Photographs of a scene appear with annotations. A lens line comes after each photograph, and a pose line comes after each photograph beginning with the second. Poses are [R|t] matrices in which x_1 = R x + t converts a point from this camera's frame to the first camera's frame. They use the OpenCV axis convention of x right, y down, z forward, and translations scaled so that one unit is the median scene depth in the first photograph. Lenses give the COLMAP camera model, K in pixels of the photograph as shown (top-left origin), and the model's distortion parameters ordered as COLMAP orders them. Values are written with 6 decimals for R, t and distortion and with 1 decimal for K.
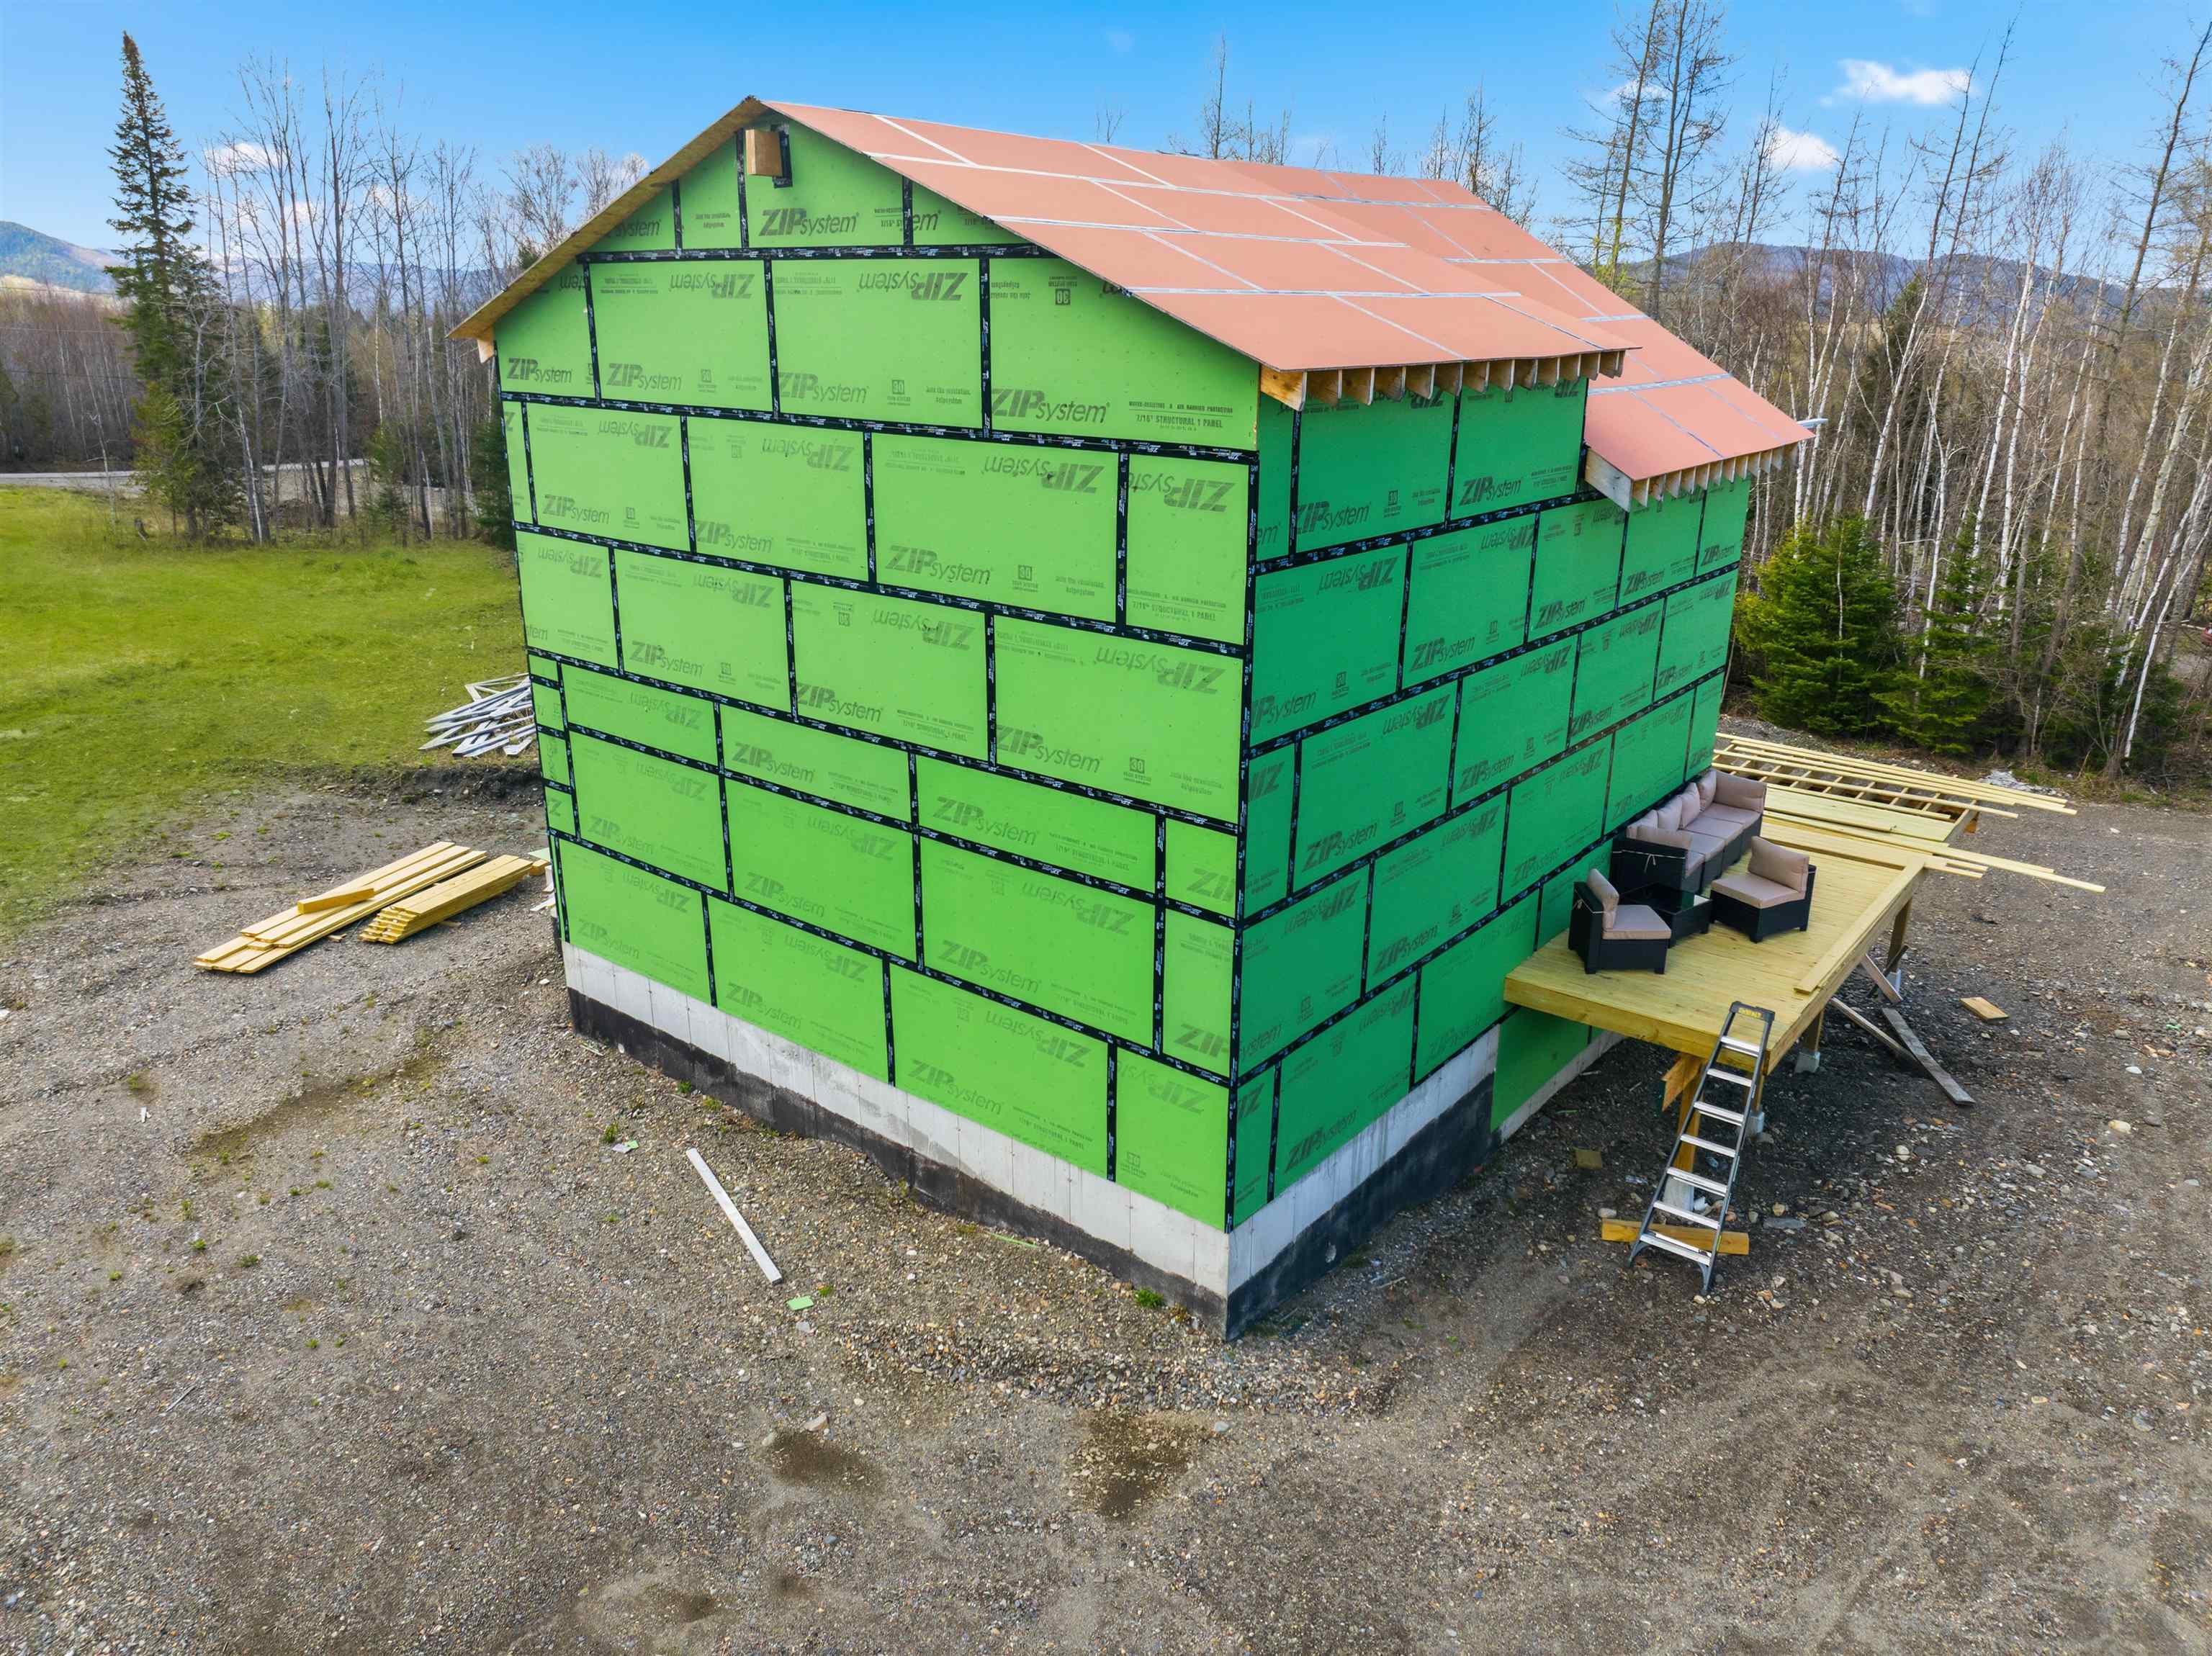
lens RADIAL K [[1553.7, 0, 1118.7], [0, 1553.7, 812.0], [0, 0, 1]] dist [-0.042391, 0.010551]
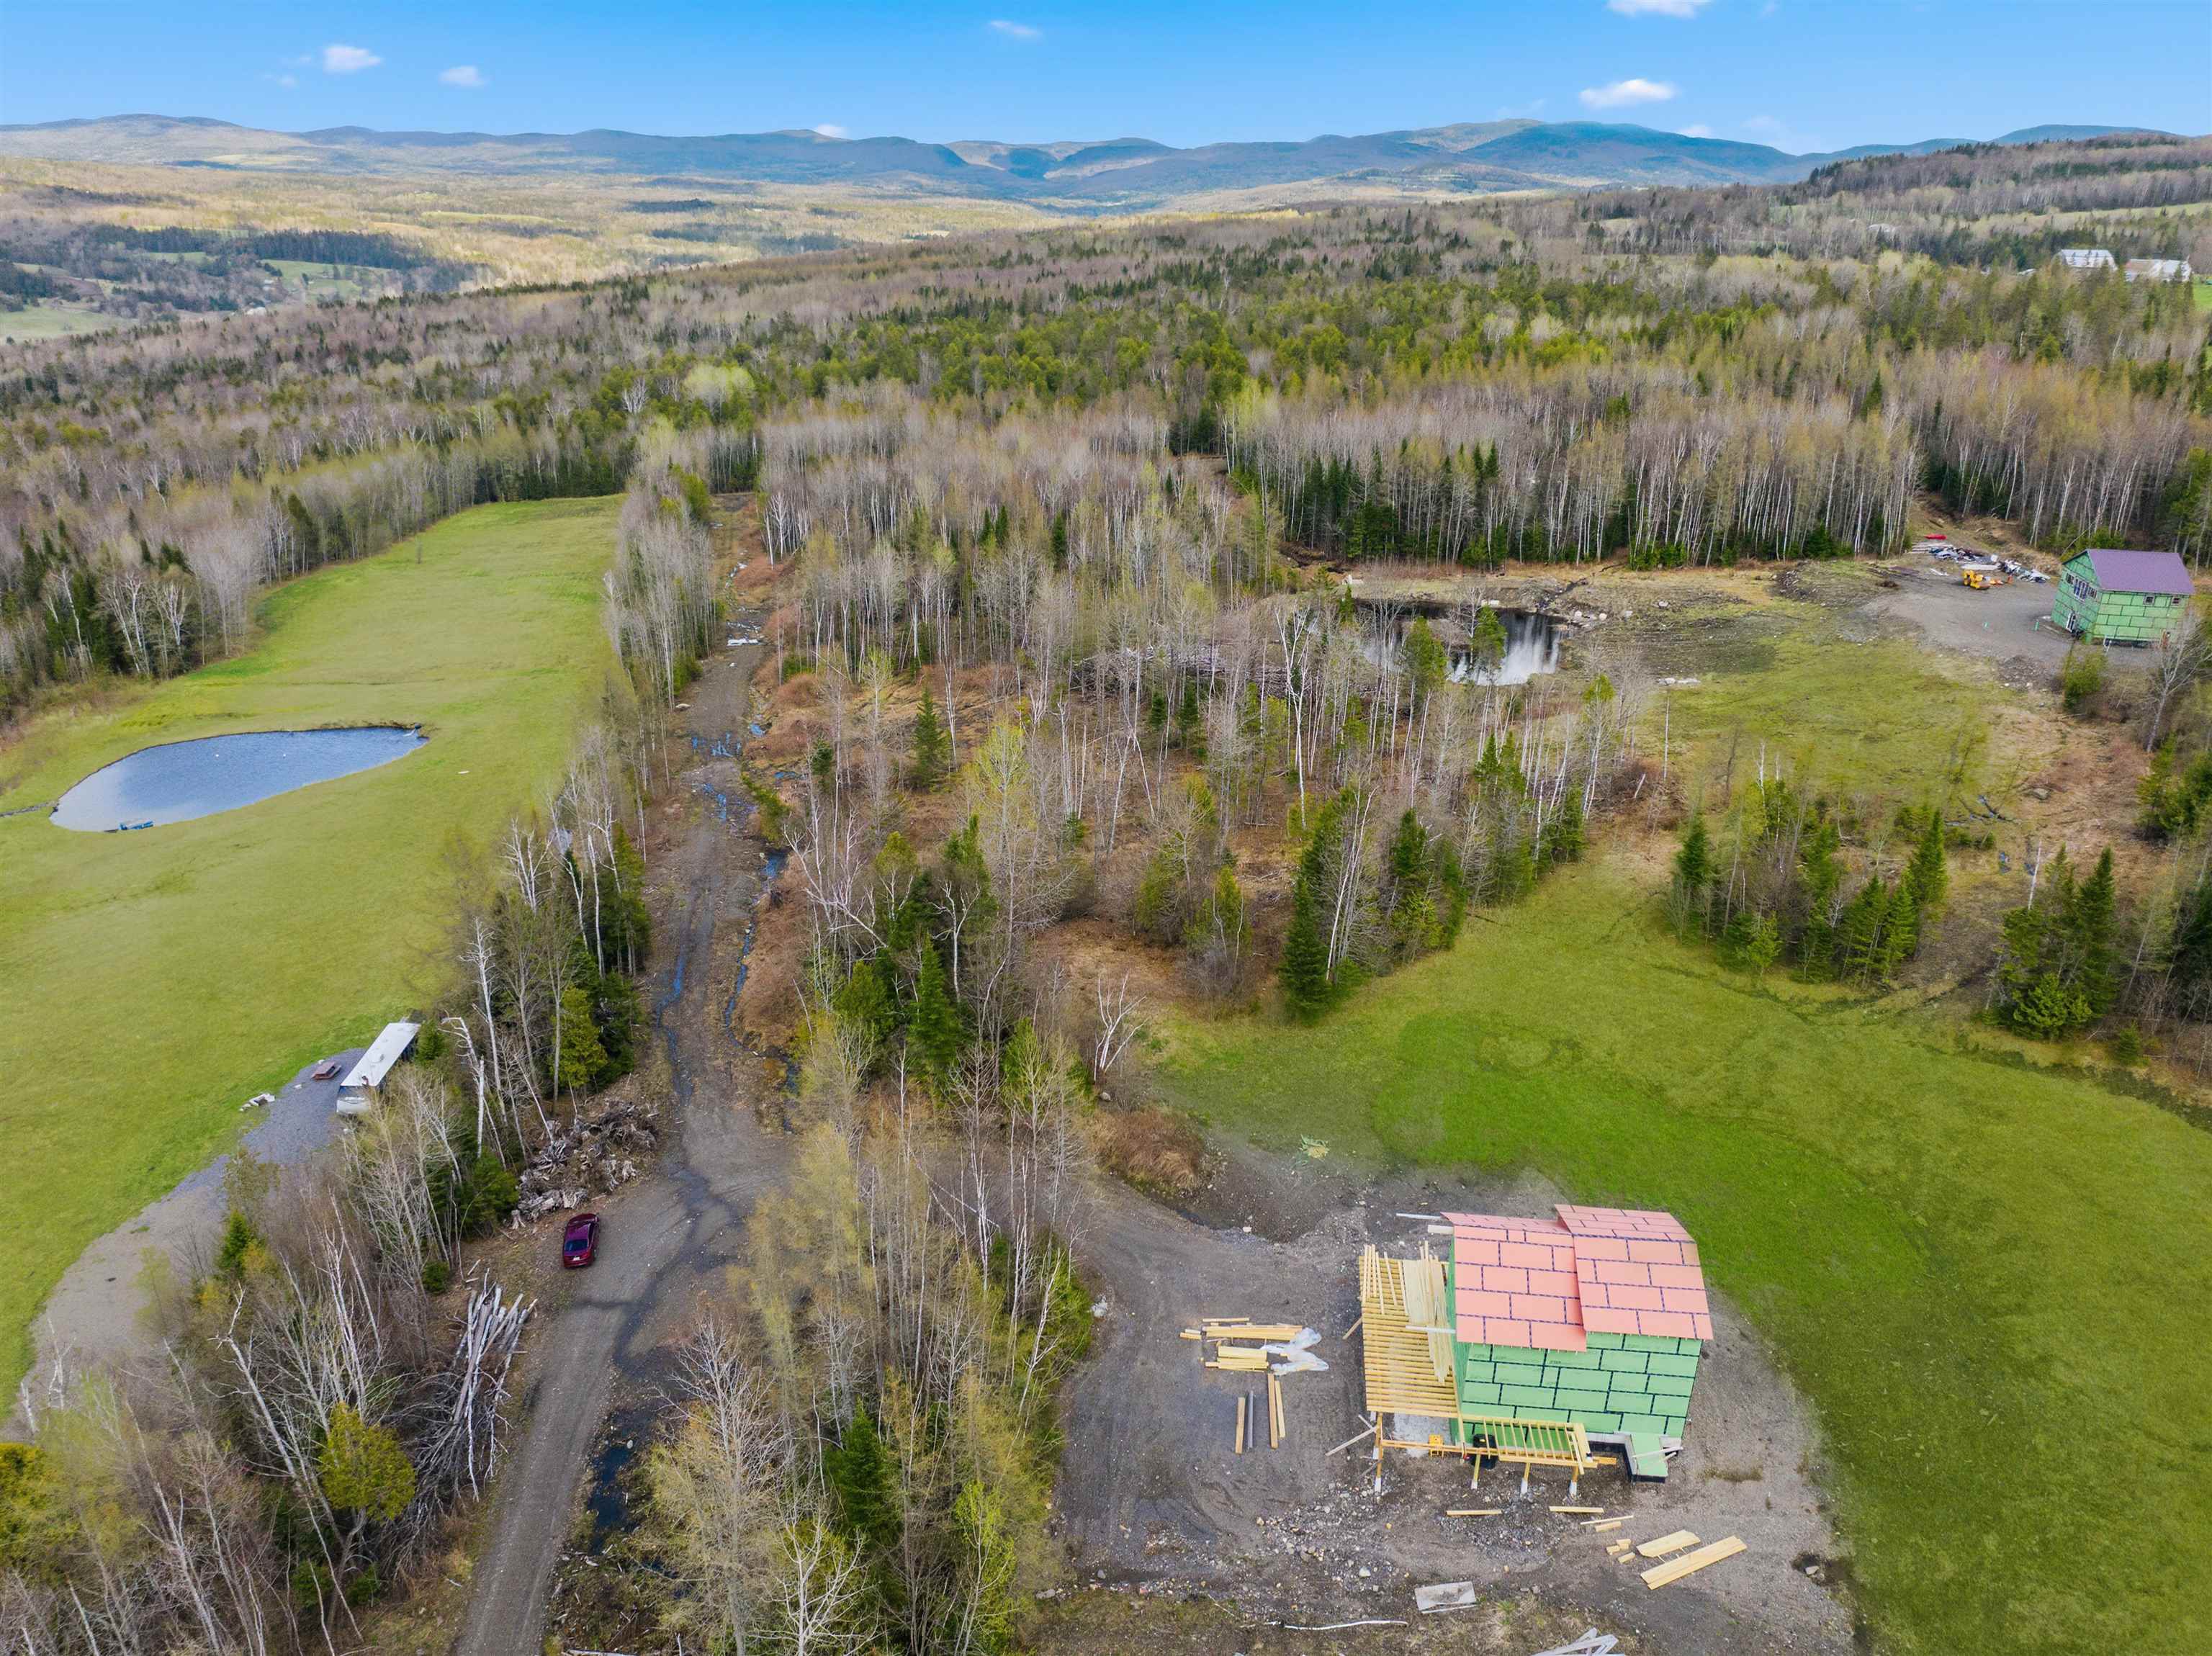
lens RADIAL K [[1553.7, 0, 1115.0], [0, 1553.7, 826.9], [0, 0, 1]] dist [-0.042391, 0.010551]
pose [[-0.531284, -0.338990, 0.776417, -2.685608], [0.249552, 0.813177, 0.525802, -4.686529], [-0.809605, 0.473107, -0.347432, 3.501522]]
